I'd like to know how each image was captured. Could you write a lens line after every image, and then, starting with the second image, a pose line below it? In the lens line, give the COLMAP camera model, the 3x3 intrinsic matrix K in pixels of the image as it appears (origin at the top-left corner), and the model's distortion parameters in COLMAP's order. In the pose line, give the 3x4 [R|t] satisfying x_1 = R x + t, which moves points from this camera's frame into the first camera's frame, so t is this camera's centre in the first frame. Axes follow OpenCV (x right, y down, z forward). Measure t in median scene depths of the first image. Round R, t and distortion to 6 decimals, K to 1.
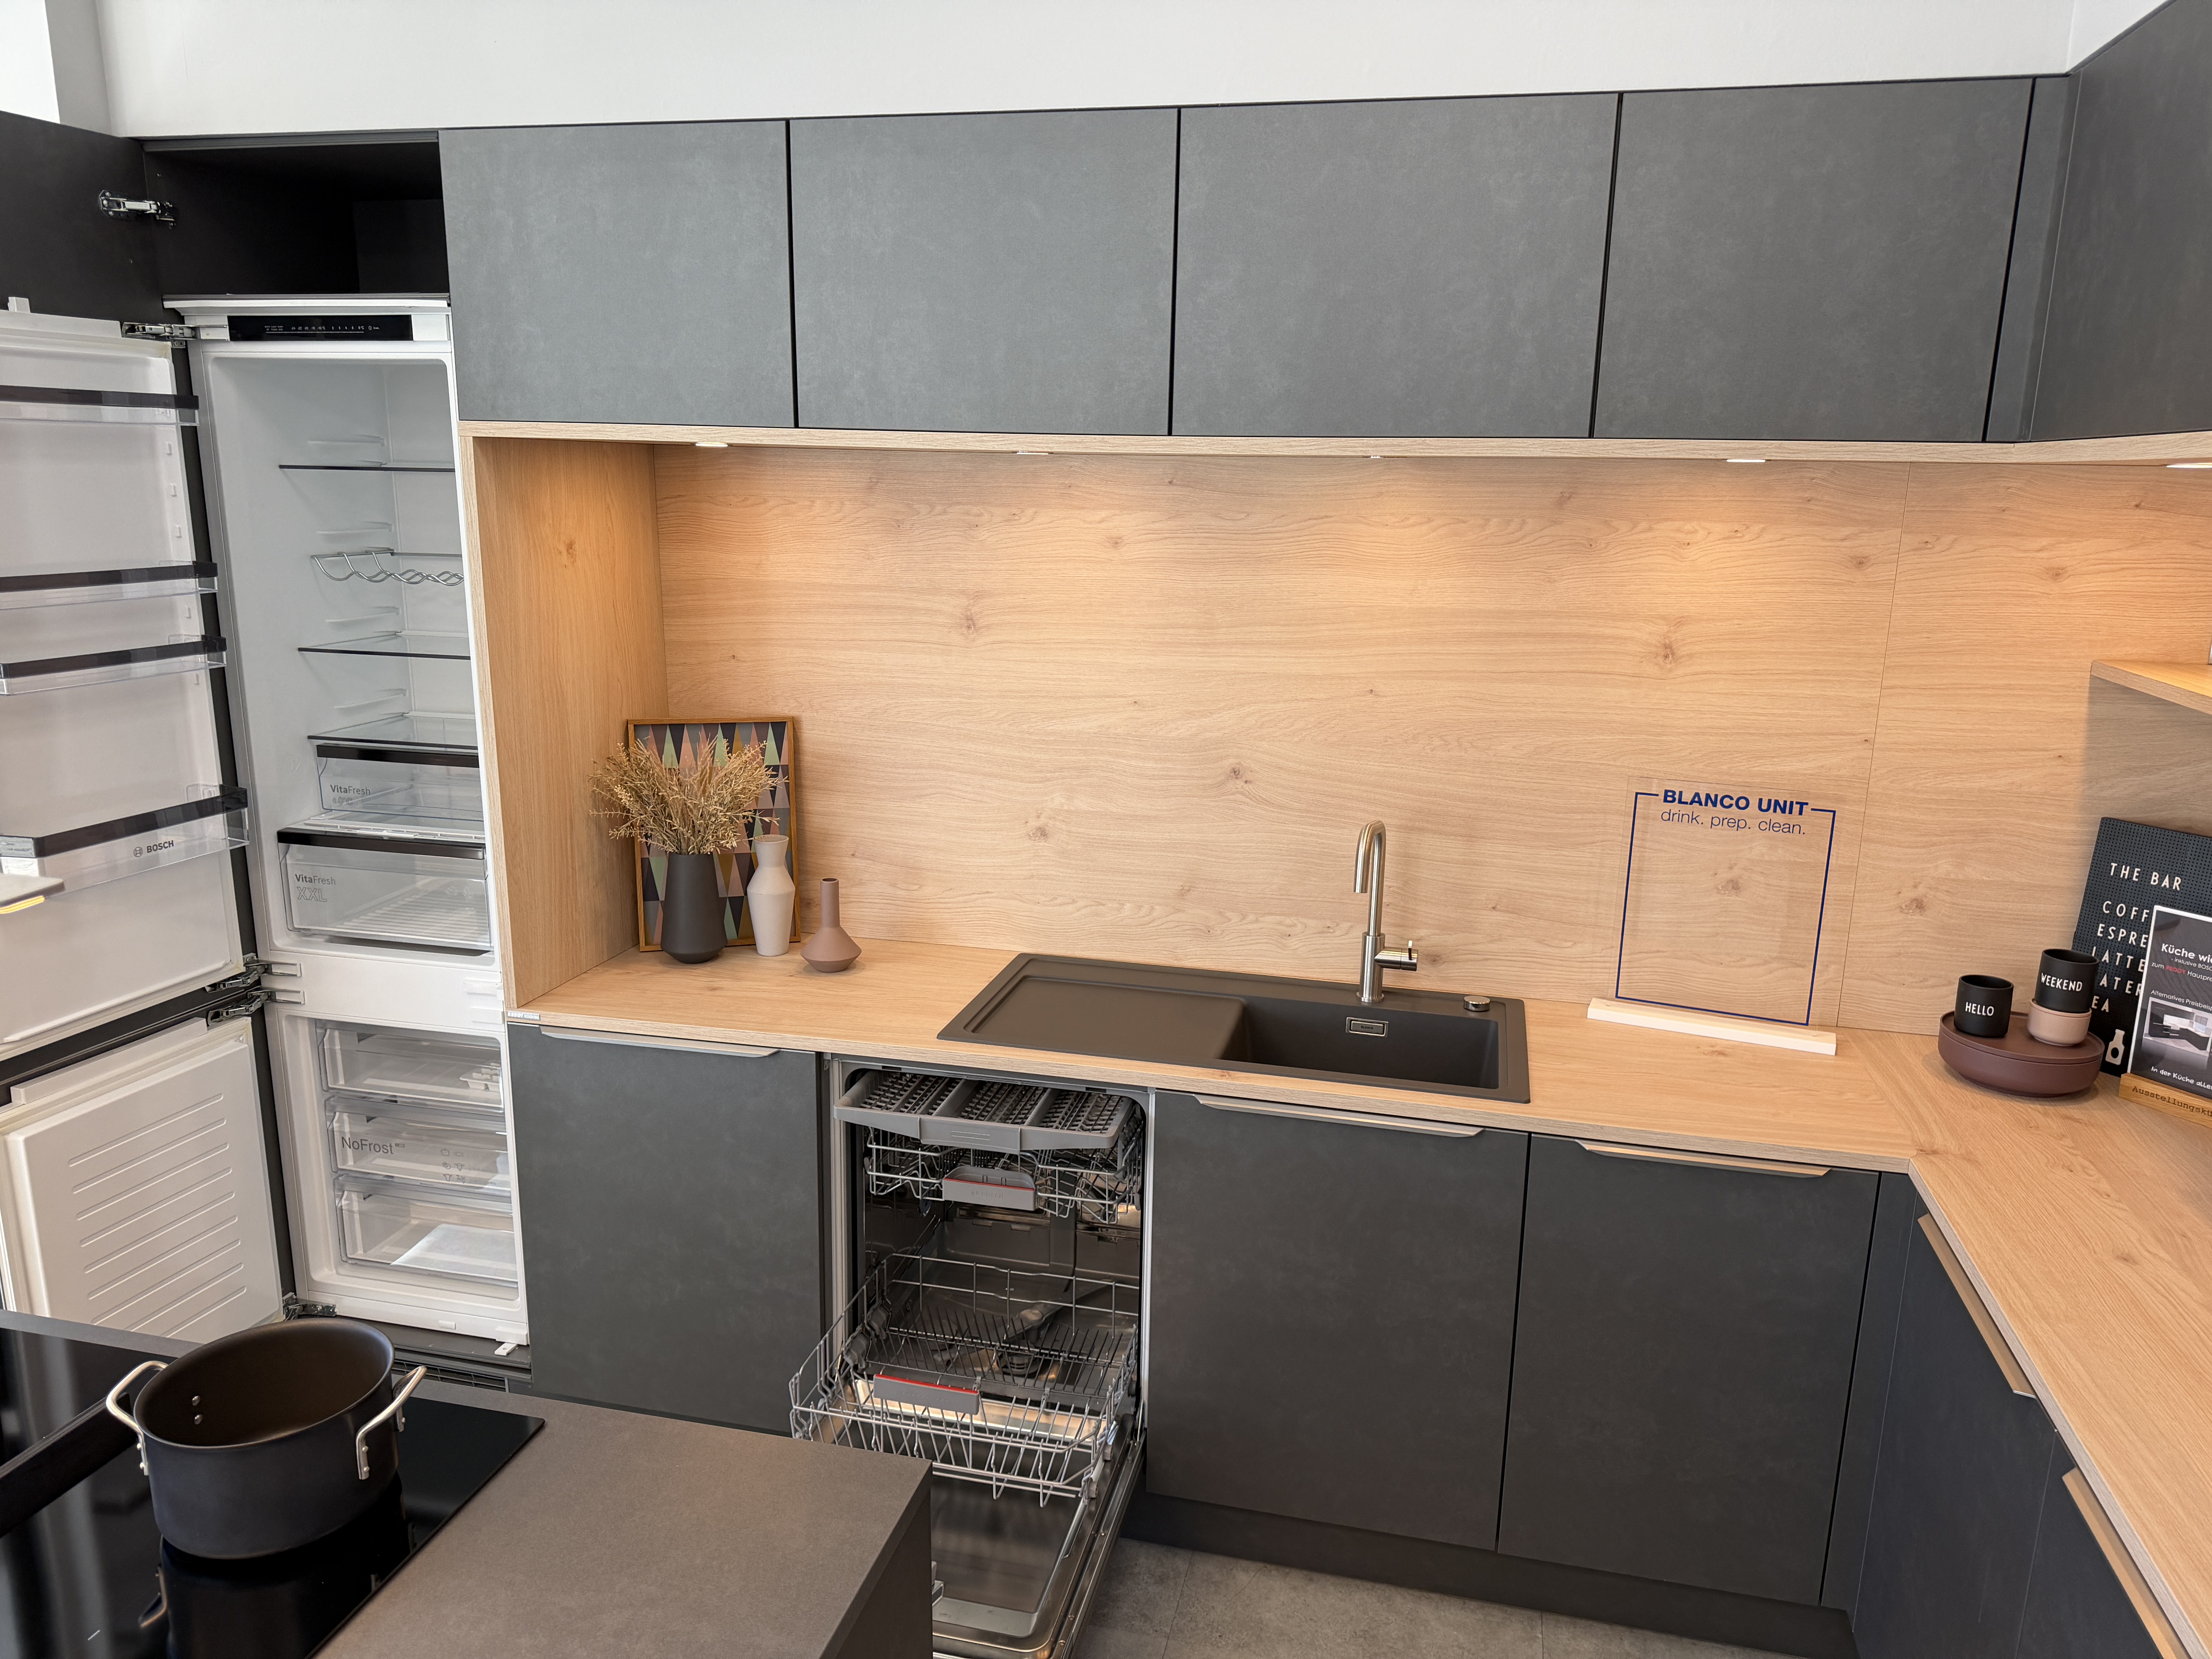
lens RADIAL K [[1541.6, 0, 1102.7], [0, 1541.6, 838.0], [0, 0, 1]] dist [0.110651, -0.141193]
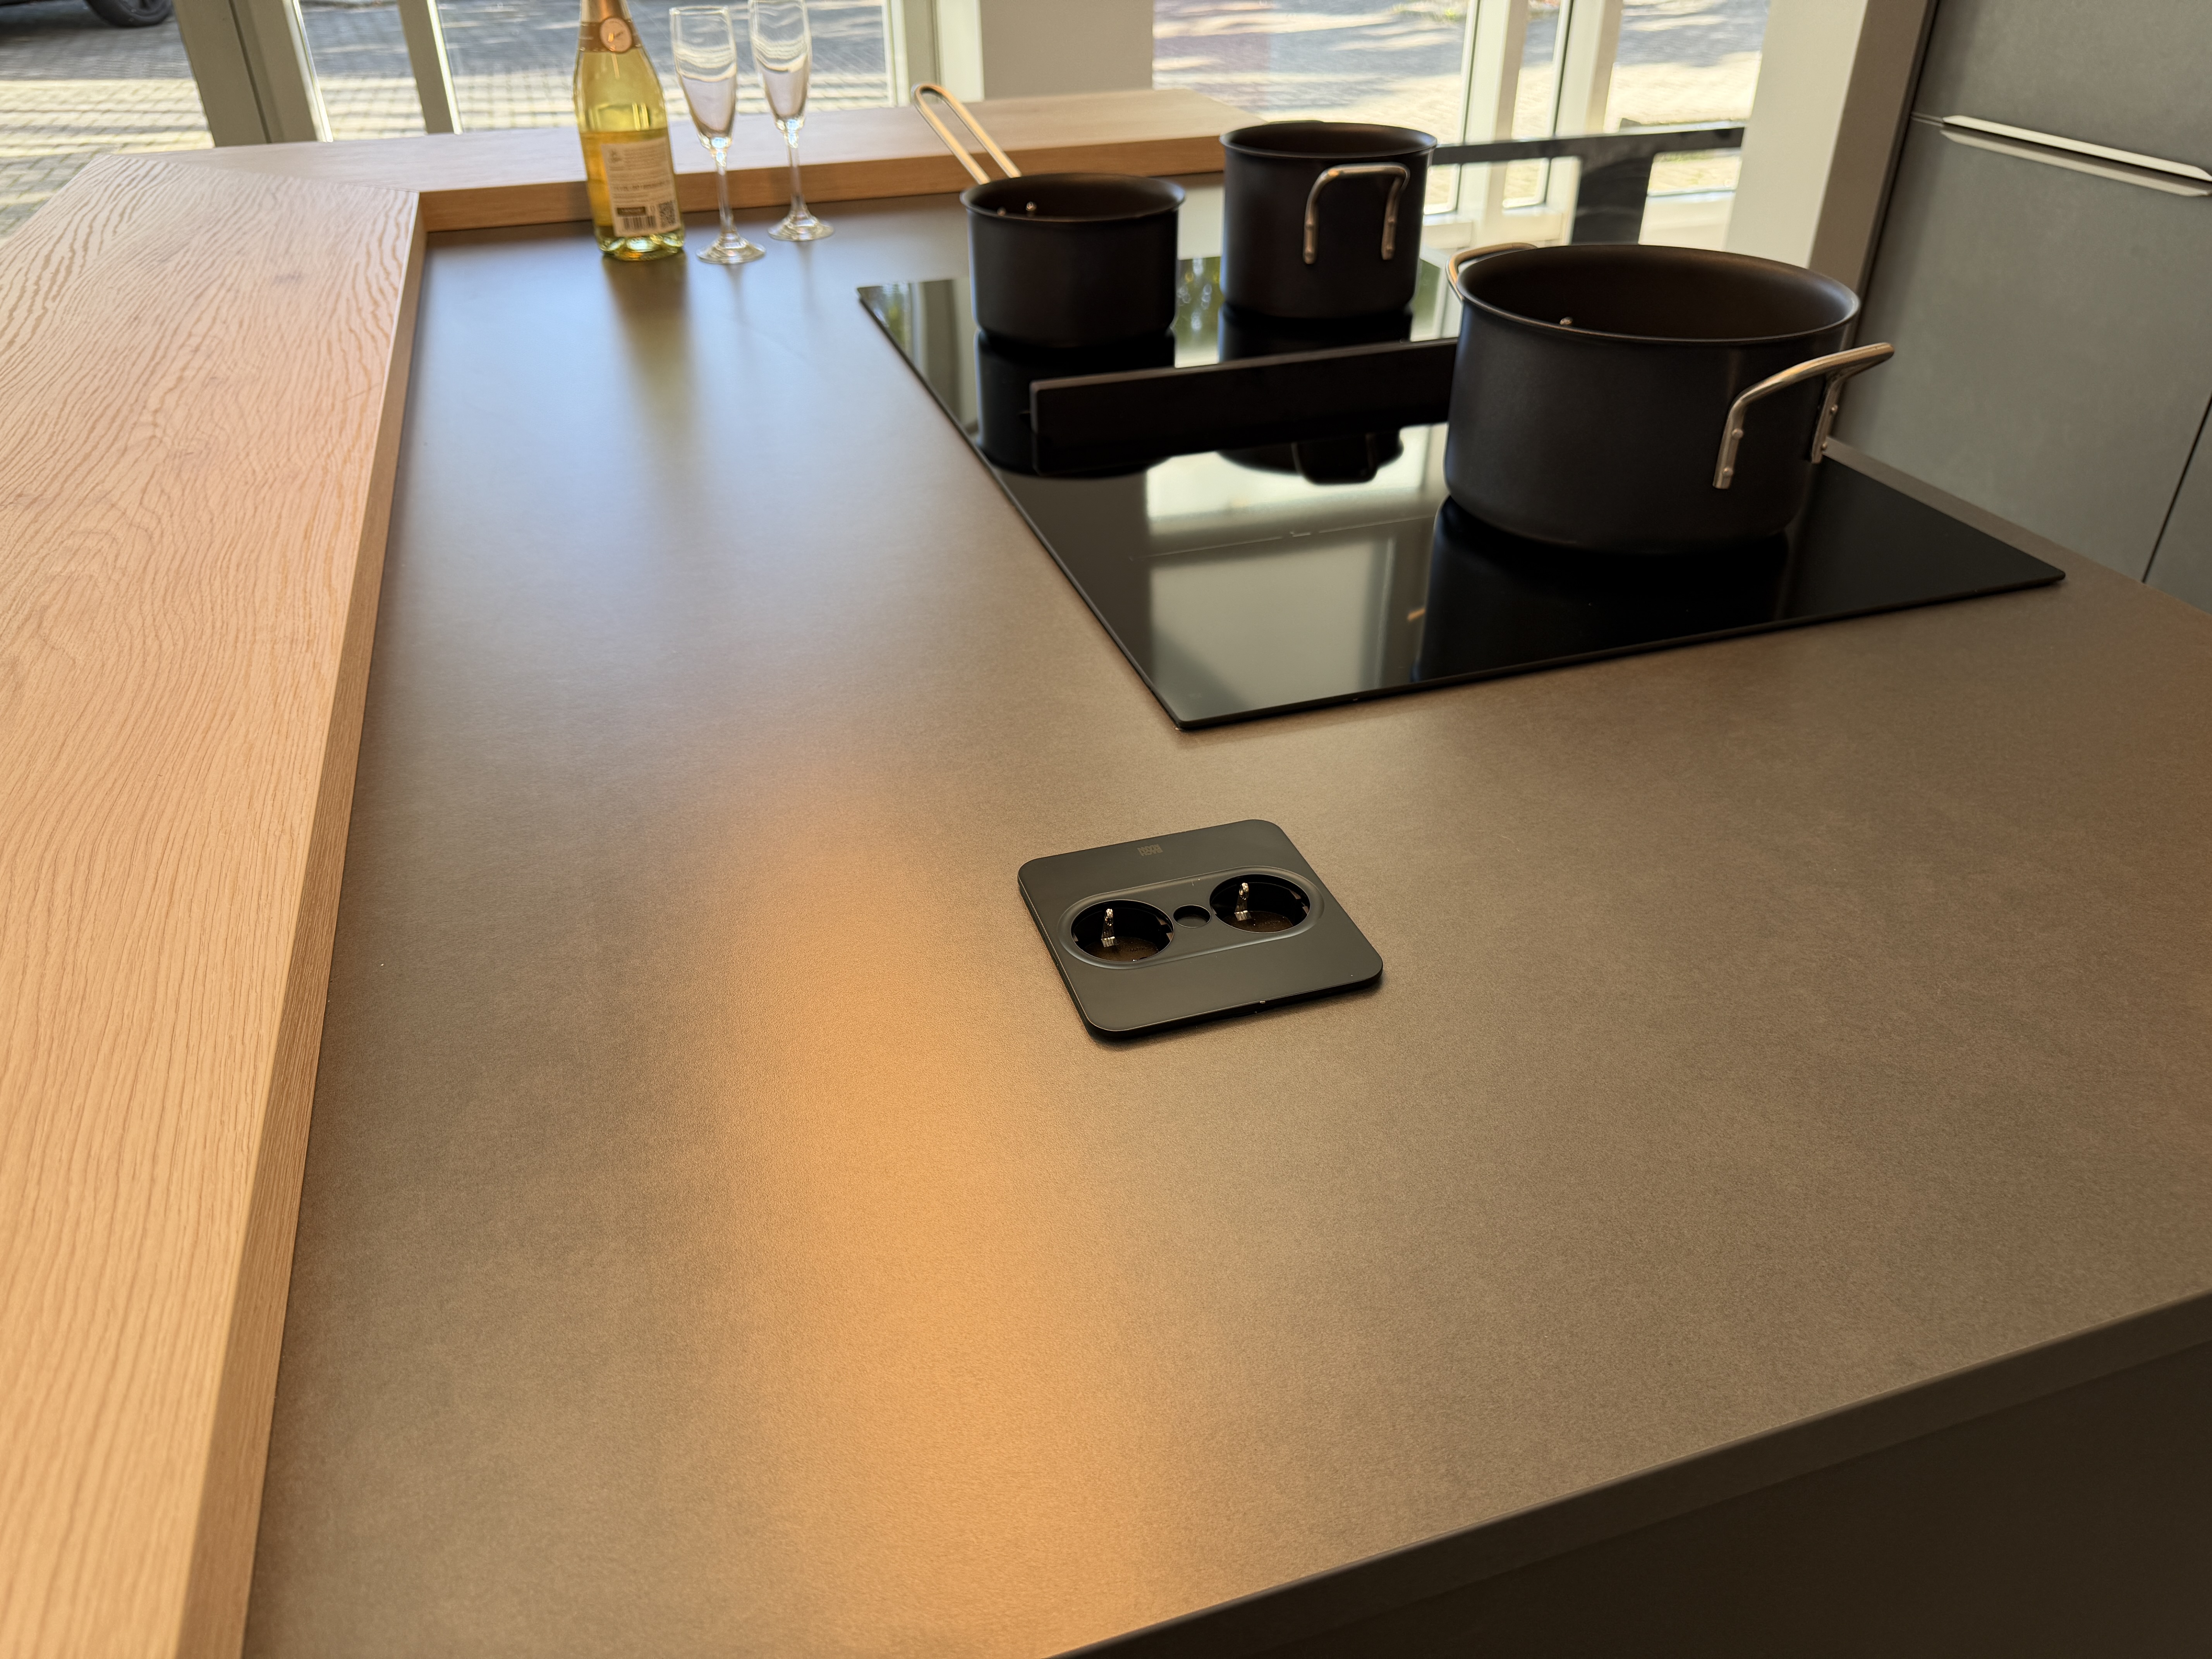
lens RADIAL K [[1541.6, 0, 1102.7], [0, 1541.6, 838.0], [0, 0, 1]] dist [0.110651, -0.141193]
pose [[0.508140, 0.444242, -0.737864, -0.048854], [-0.171775, 0.891773, 0.418610, 0.160200], [0.843971, -0.085966, 0.529455, 0.244231]]
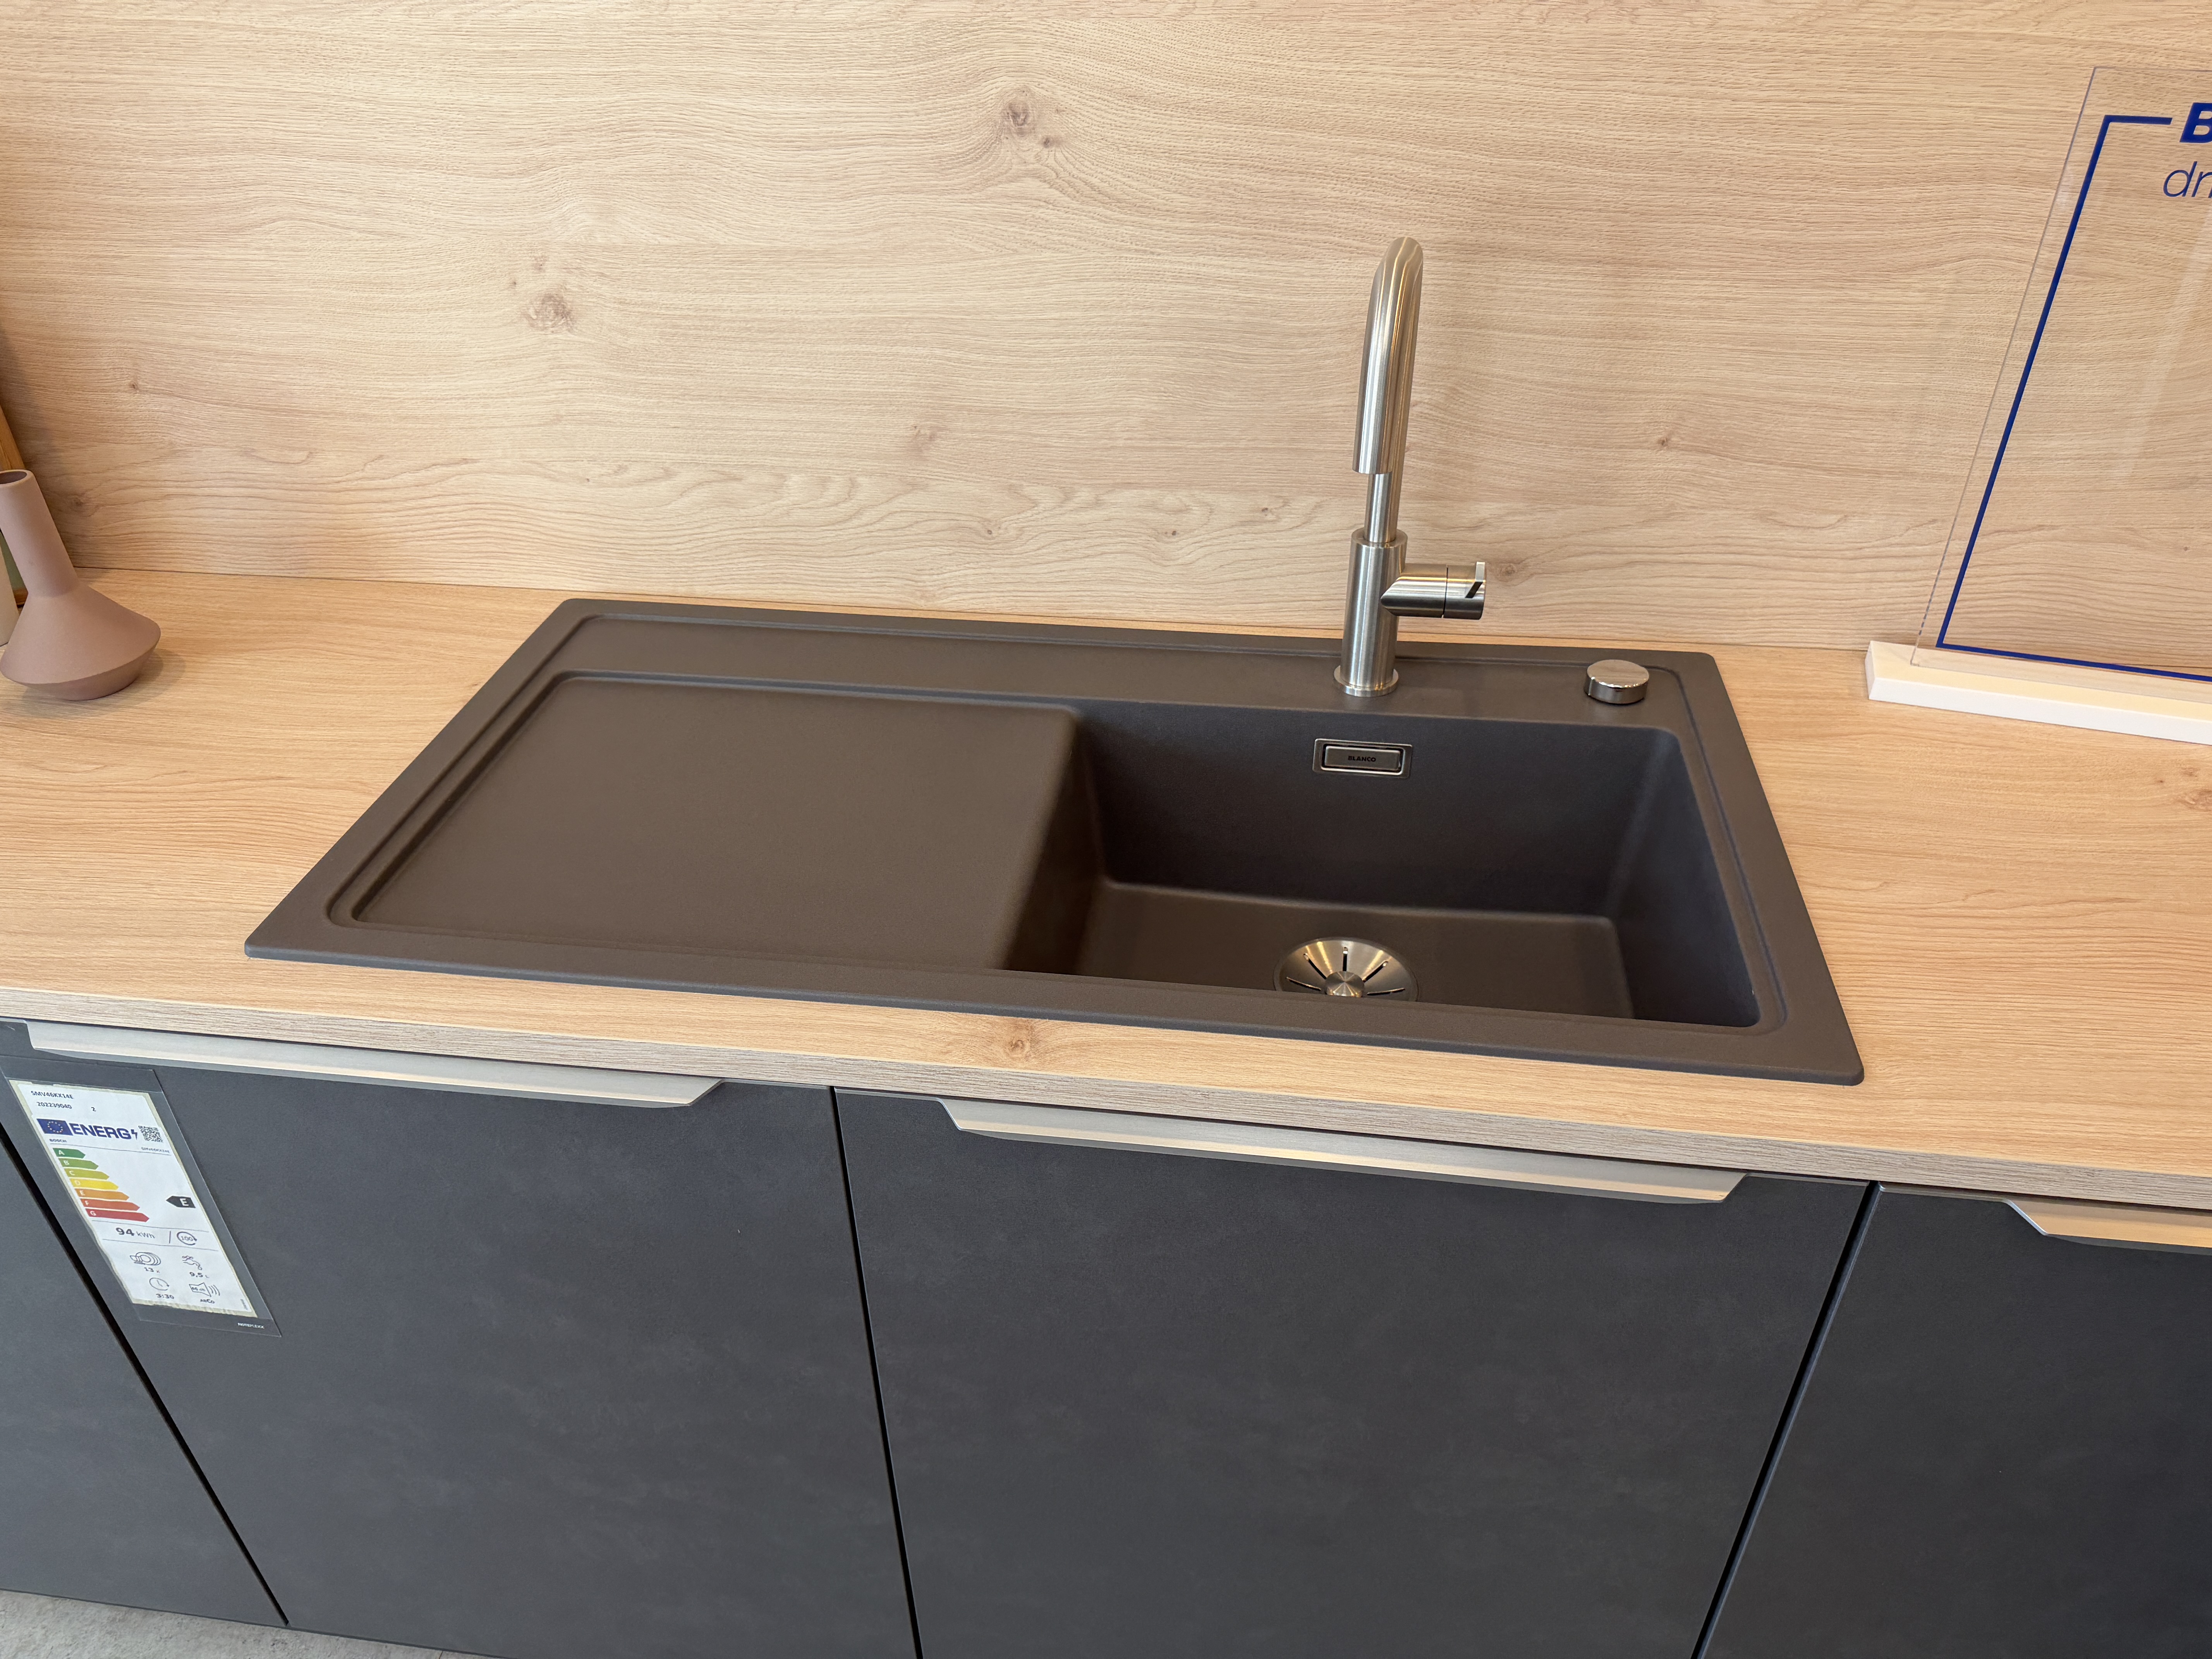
lens RADIAL K [[1551.7, 0, 1106.0], [0, 1551.7, 829.5], [0, 0, 1]] dist [0.119647, -0.240914]
pose [[0.995133, -0.081564, 0.055290, 0.075529], [0.055723, 0.928581, 0.366922, -0.021660], [-0.081269, -0.362056, 0.928607, 0.603905]]
